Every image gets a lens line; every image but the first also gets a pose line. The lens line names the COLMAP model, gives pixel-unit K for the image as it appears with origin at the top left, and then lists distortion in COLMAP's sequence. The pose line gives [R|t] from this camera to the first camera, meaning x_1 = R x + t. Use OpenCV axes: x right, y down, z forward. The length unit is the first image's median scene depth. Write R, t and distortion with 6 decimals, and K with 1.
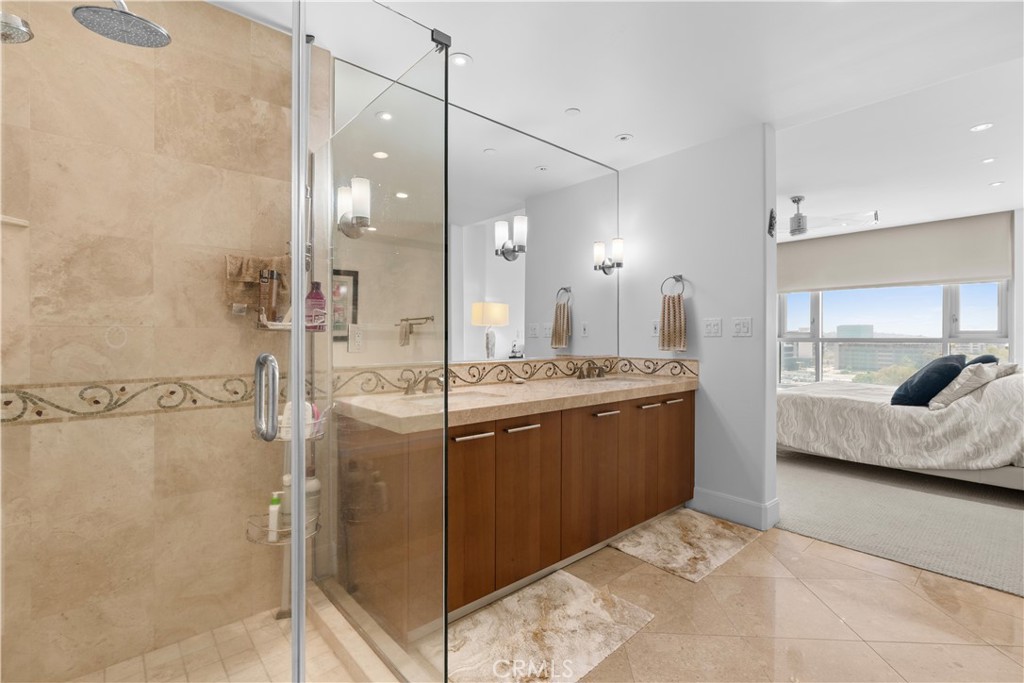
lens RADIAL K [[464.5, 0, 510.6], [0, 464.5, 315.4], [0, 0, 1]] dist [-0.011545, 0.003256]
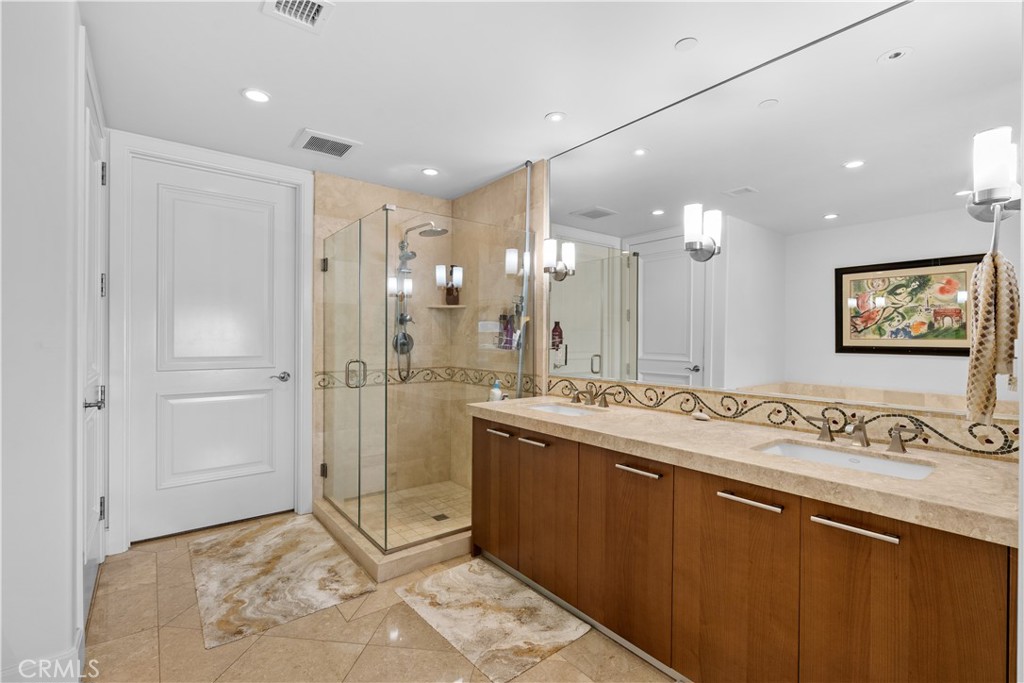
lens RADIAL K [[464.5, 0, 515.4], [0, 464.5, 337.6], [0, 0, 1]] dist [-0.011545, 0.003256]
pose [[-0.067237, -0.037269, -0.997041, 0.834439], [0.007170, 0.999258, -0.037836, 0.042050], [0.997711, -0.009693, -0.066920, 0.786081]]
